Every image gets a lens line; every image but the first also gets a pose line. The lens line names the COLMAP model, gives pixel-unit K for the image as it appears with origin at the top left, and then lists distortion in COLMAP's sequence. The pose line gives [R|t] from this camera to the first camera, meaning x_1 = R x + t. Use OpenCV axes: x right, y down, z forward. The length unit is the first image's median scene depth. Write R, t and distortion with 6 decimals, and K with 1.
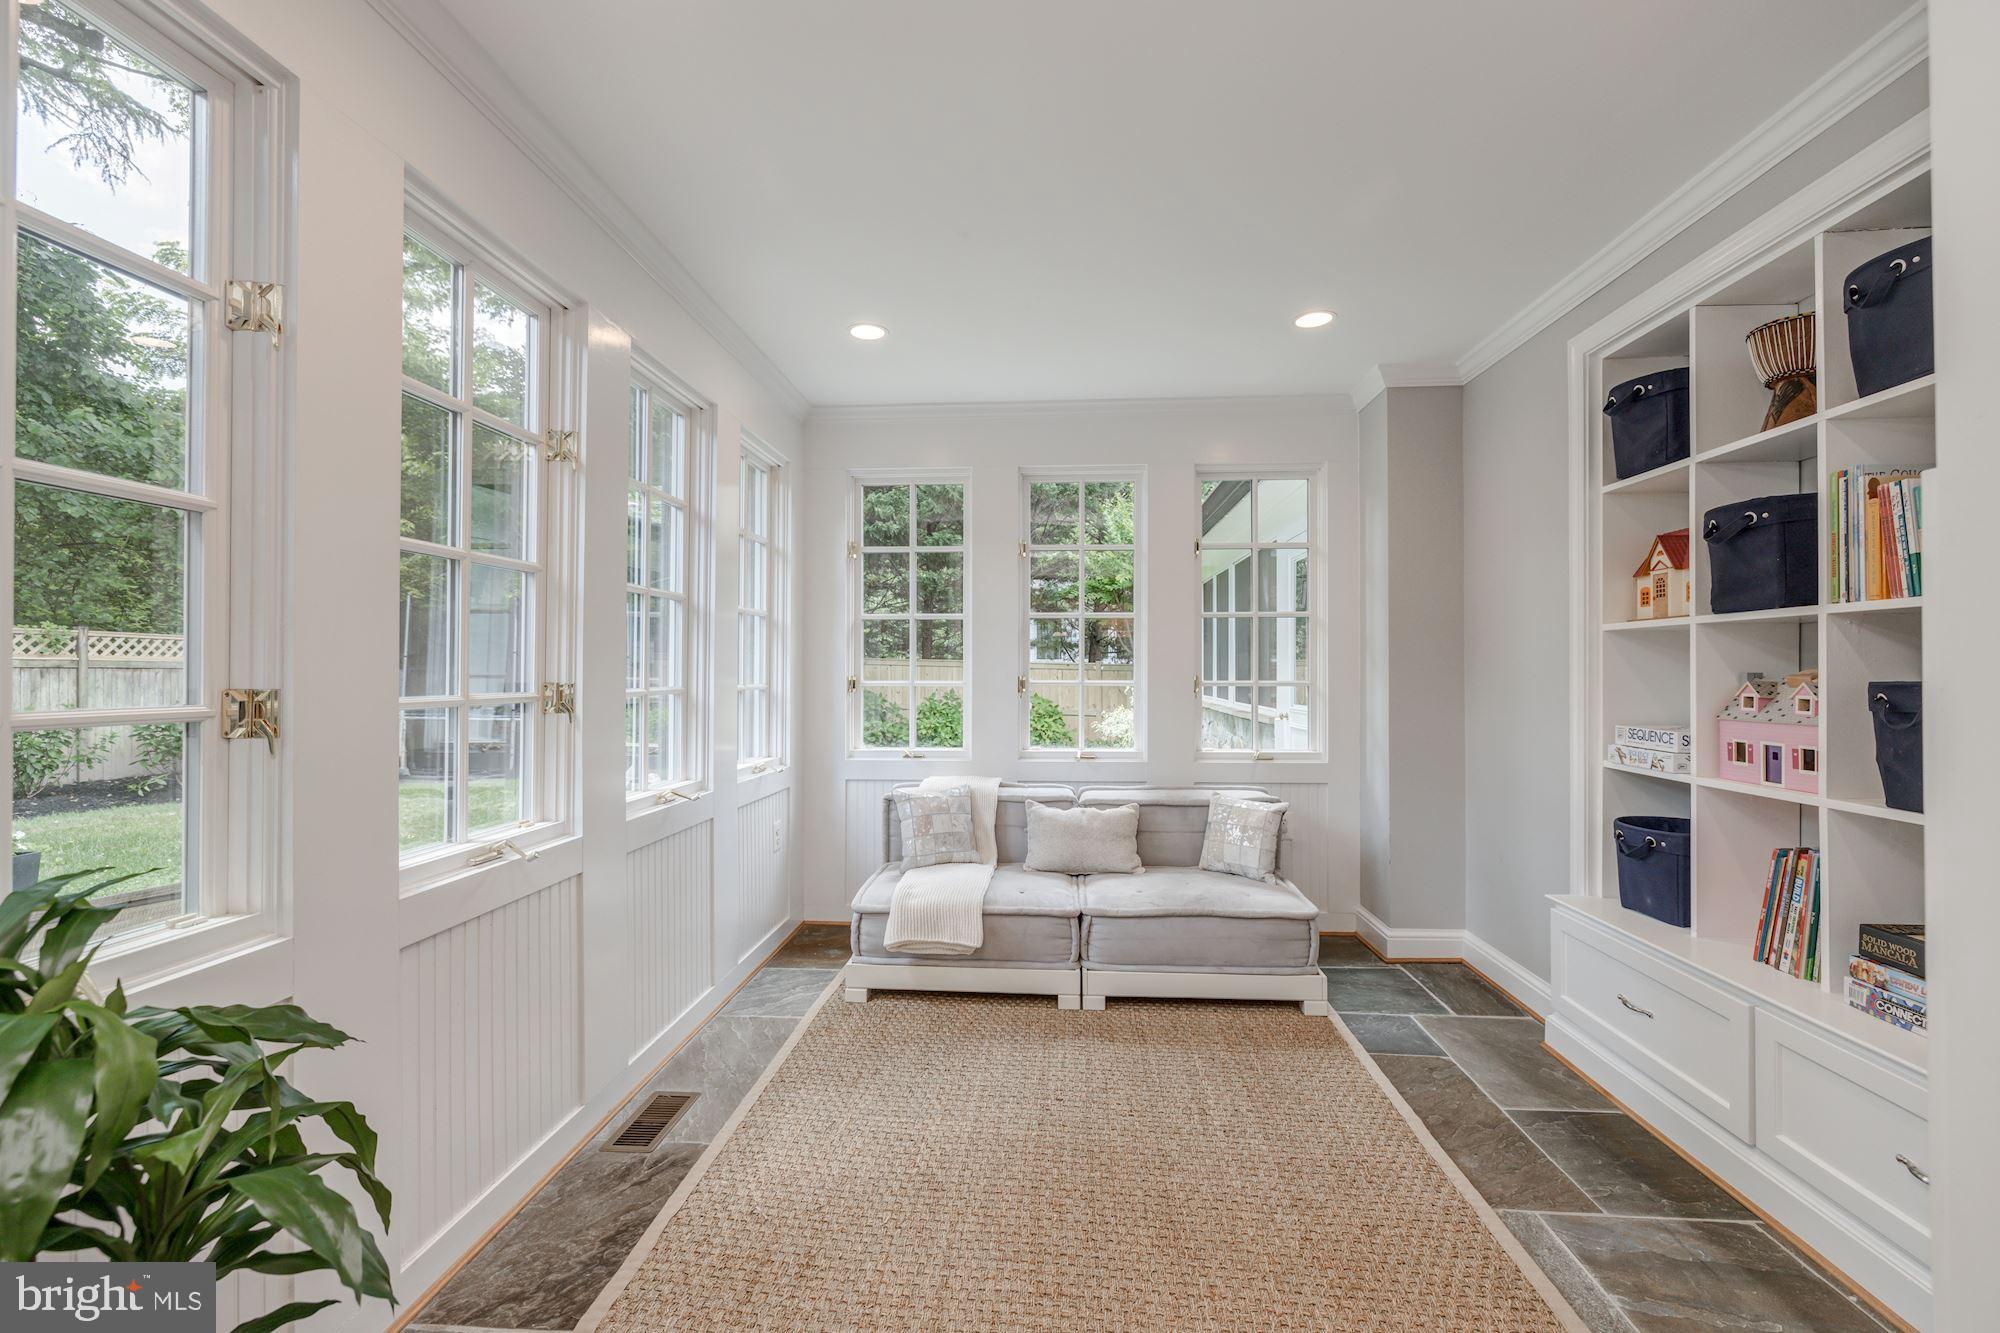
lens RADIAL K [[915.5, 0, 1011.8], [0, 915.5, 667.9], [0, 0, 1]] dist [-0.005429, 0.000068]
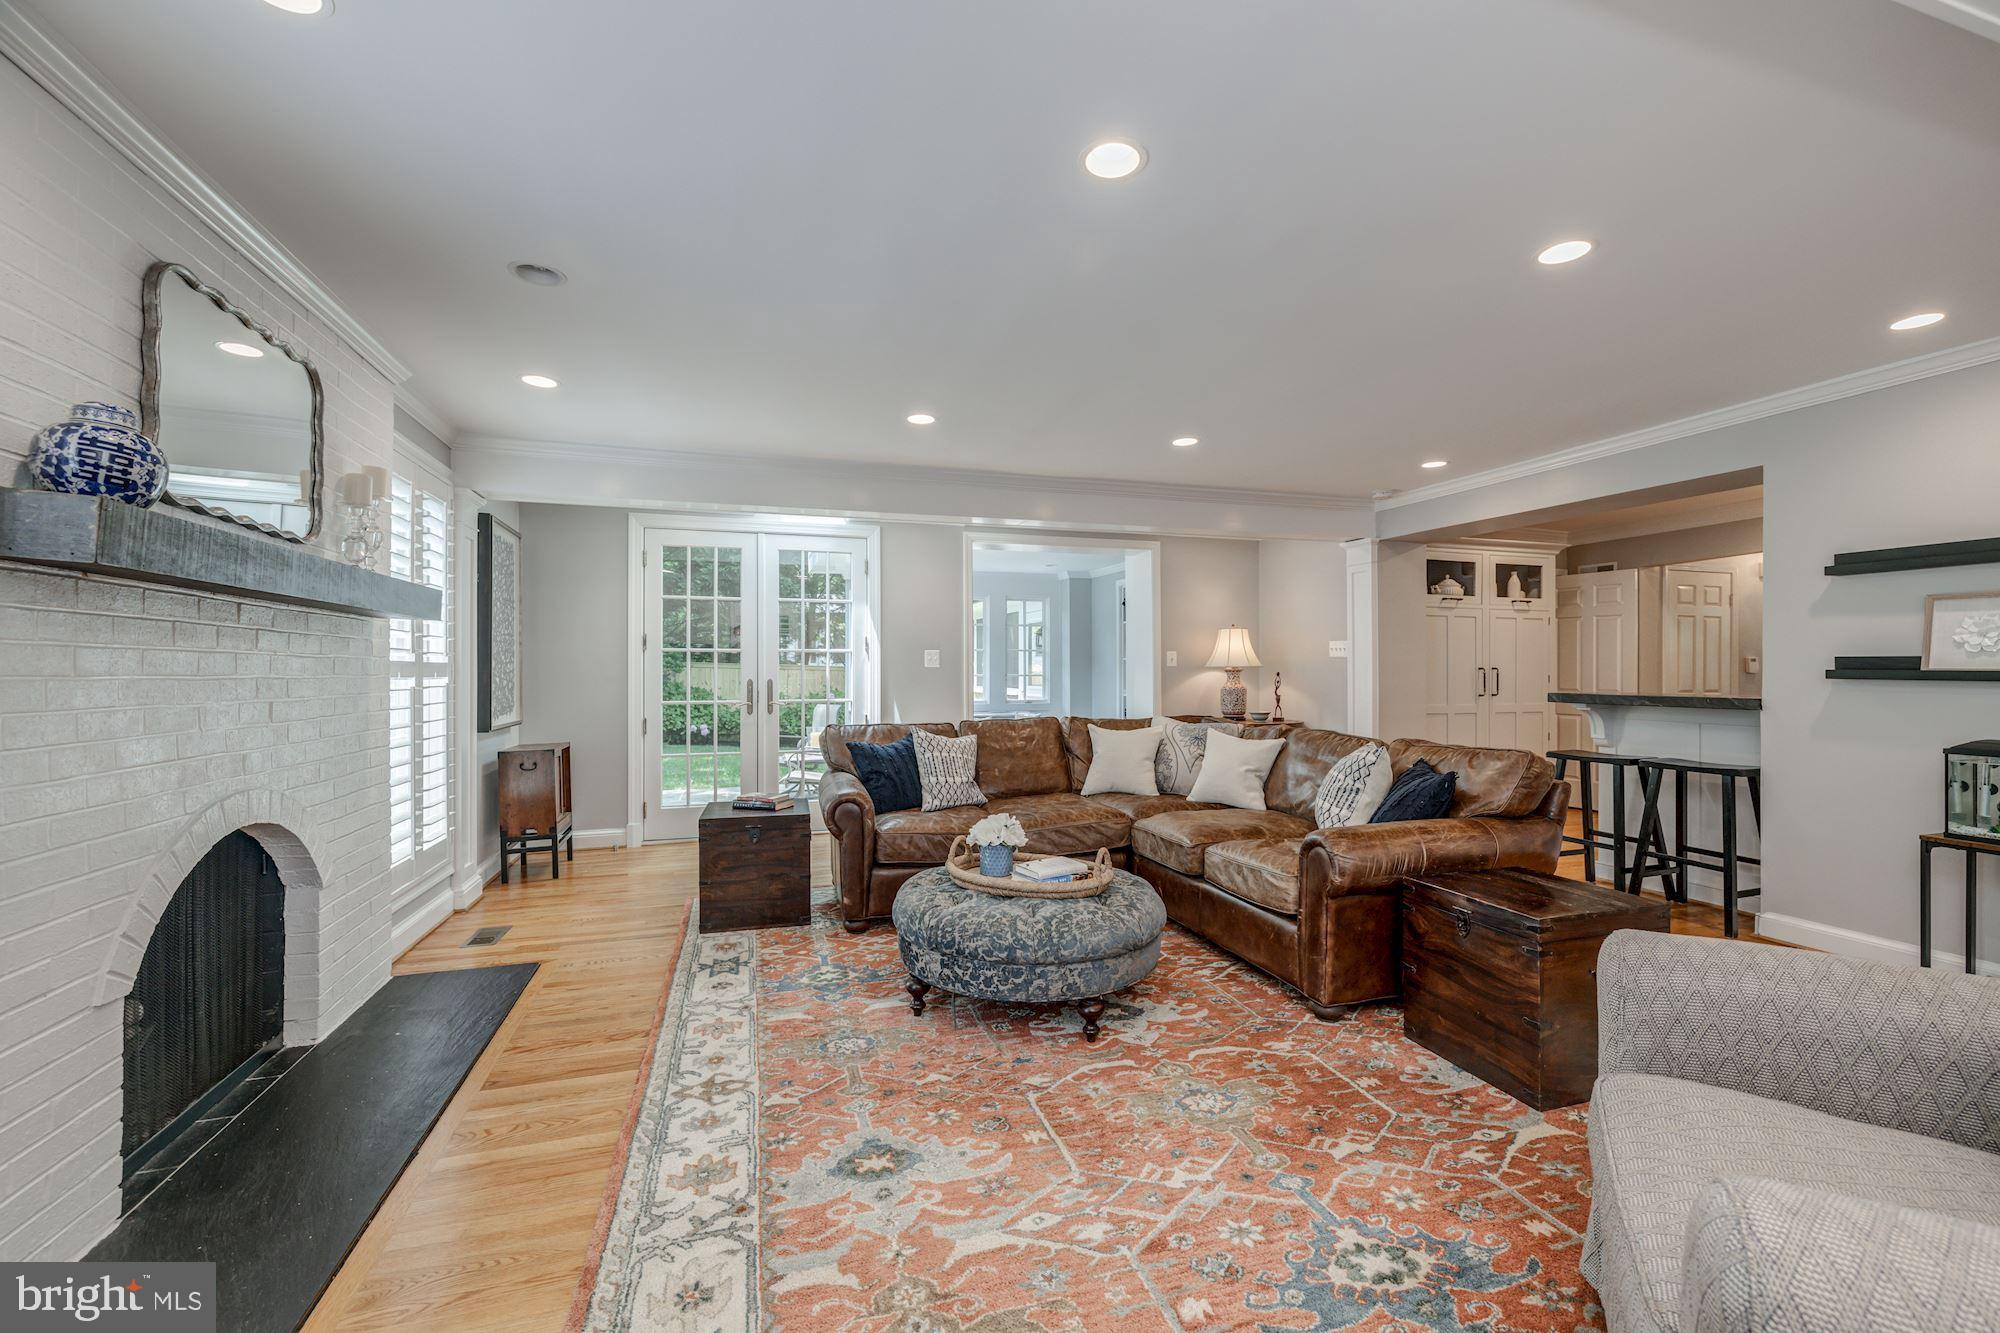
lens RADIAL K [[832.0, 0, 1008.4], [0, 832.0, 667.9], [0, 0, 1]] dist [-0.003206, -0.000034]
pose [[0.925977, -0.001867, 0.377574, -0.802084], [-0.000205, 0.999985, 0.005447, -0.020123], [-0.377579, -0.005121, 0.925963, -1.430347]]
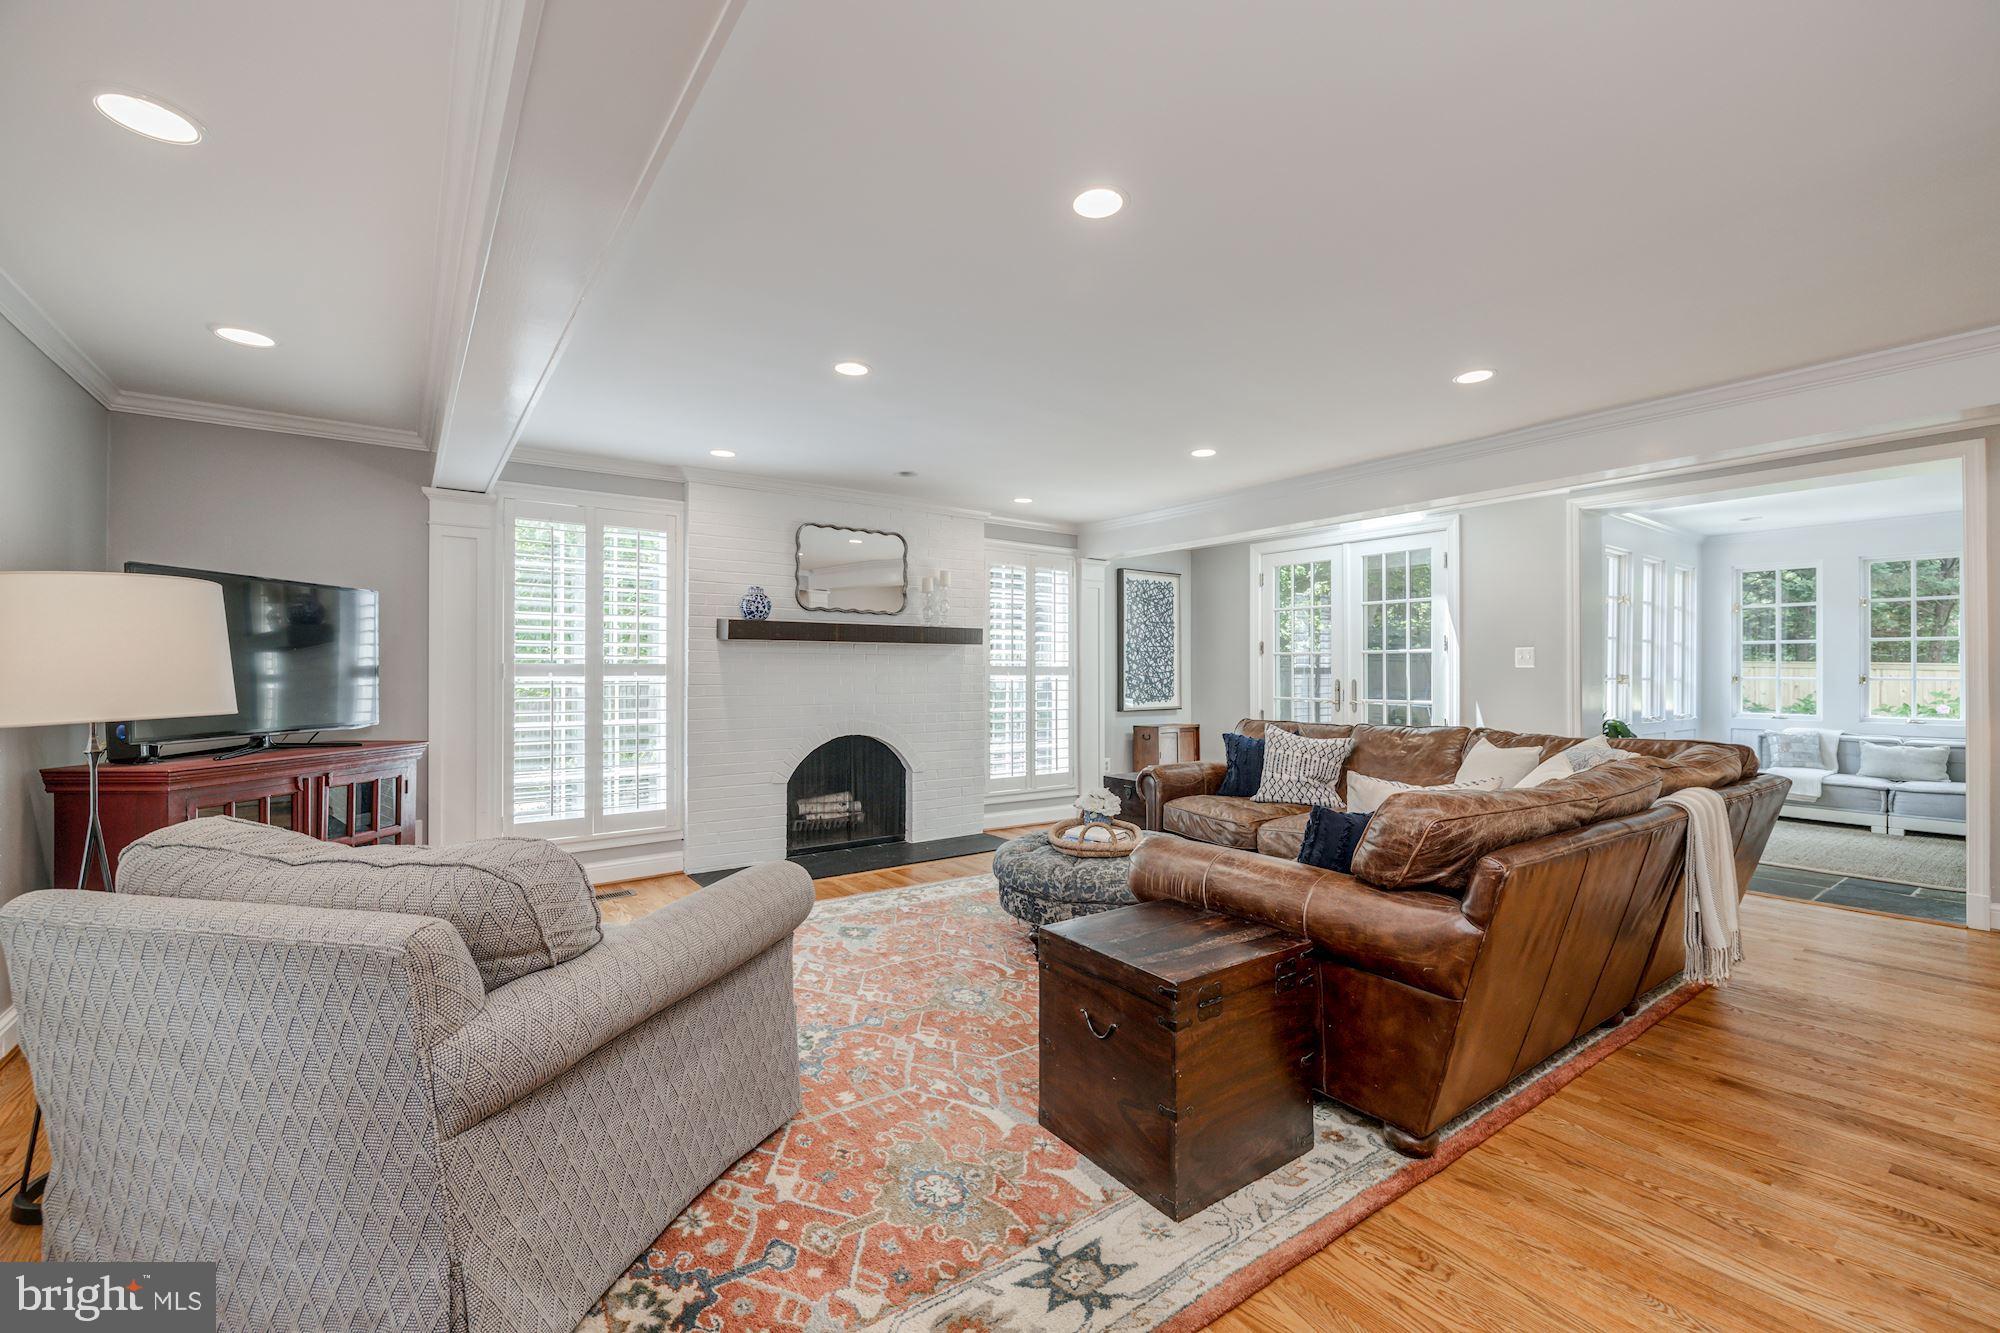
lens RADIAL K [[832.0, 0, 1008.4], [0, 832.0, 667.9], [0, 0, 1]] dist [-0.003206, -0.000034]
pose [[0.653631, -0.003751, -0.756804, 0.160671], [0.008427, 0.999962, 0.002323, -0.022373], [0.756767, -0.007896, 0.653637, -1.423227]]
